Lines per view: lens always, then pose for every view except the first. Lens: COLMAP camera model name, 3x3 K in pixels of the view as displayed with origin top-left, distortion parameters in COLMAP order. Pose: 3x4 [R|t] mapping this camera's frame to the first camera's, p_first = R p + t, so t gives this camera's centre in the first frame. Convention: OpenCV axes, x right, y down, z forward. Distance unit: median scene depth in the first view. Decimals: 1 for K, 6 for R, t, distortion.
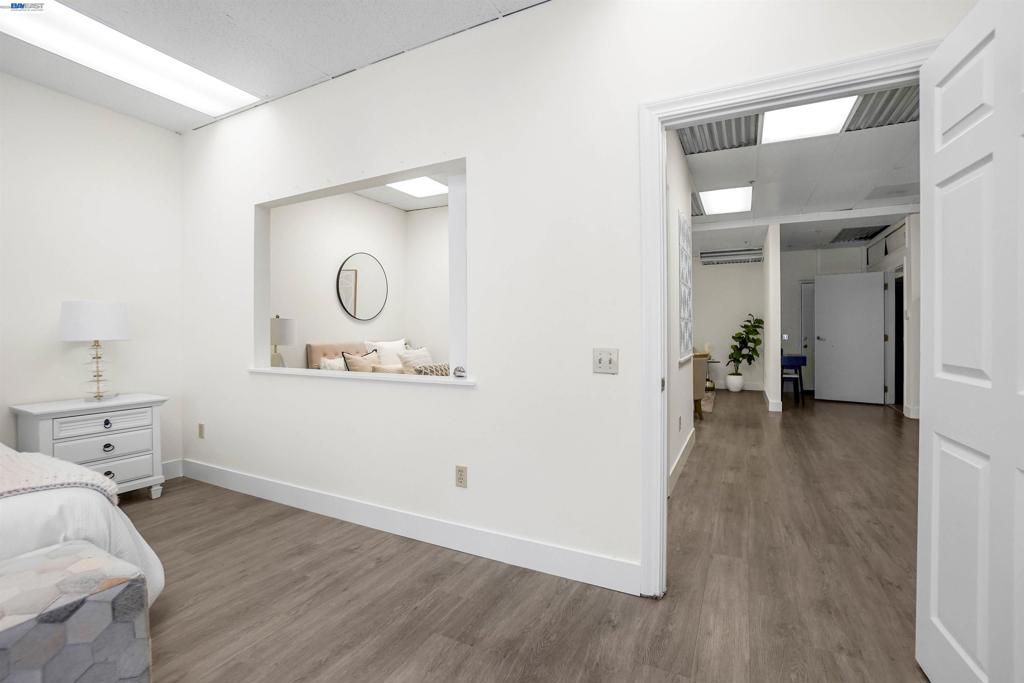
lens RADIAL K [[460.4, 0, 508.3], [0, 460.4, 332.9], [0, 0, 1]] dist [-0.046351, 0.000210]
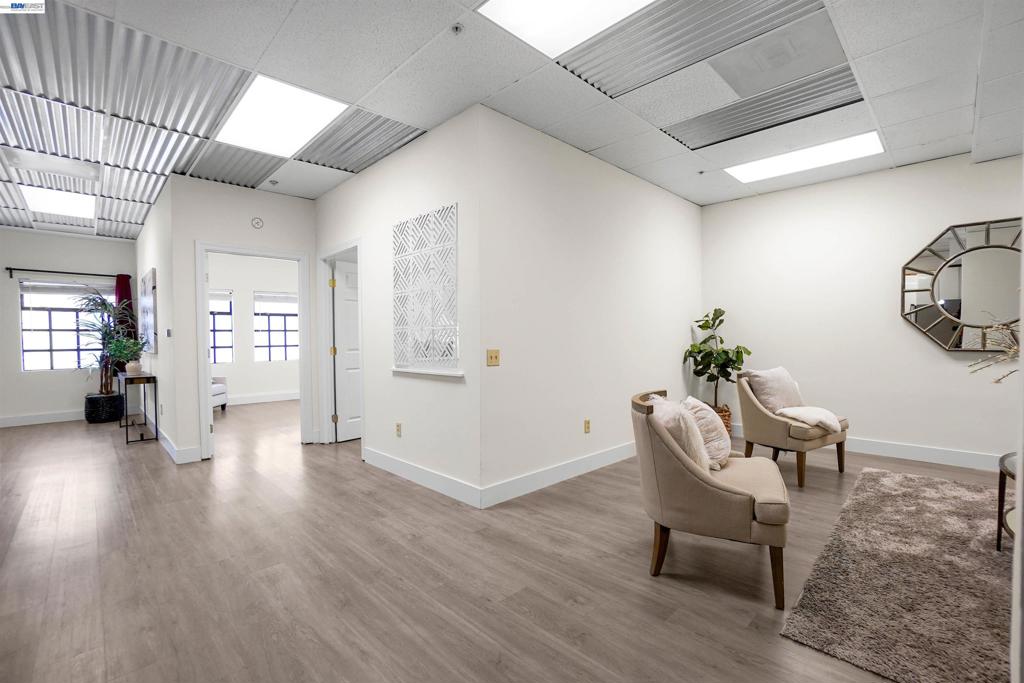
lens RADIAL K [[452.4, 0, 511.3], [0, 452.4, 348.4], [0, 0, 1]] dist [-0.063005, 0.022974]
pose [[-0.314944, 0.029458, -0.948653, 0.678576], [0.003897, 0.999550, 0.029744, -0.008777], [0.949102, 0.005670, -0.314917, 0.841666]]
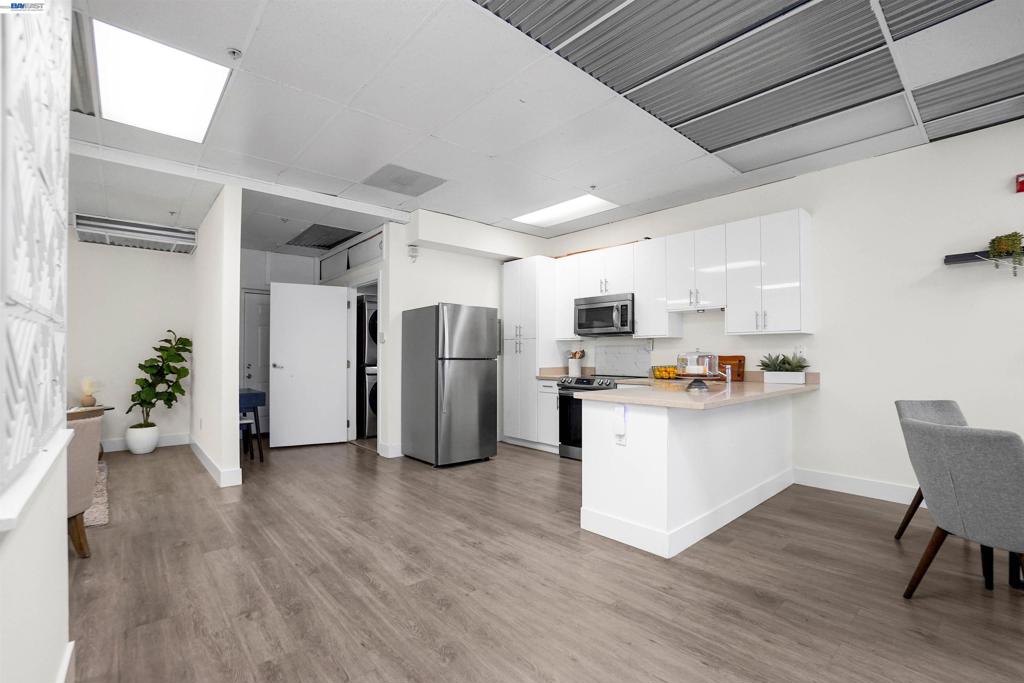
lens RADIAL K [[452.4, 0, 511.3], [0, 452.4, 348.4], [0, 0, 1]] dist [-0.063005, 0.022974]
pose [[0.361201, 0.015107, 0.932366, 0.150052], [0.003377, 0.999841, -0.017508, -0.003045], [-0.932482, 0.009472, 0.361093, 0.388542]]
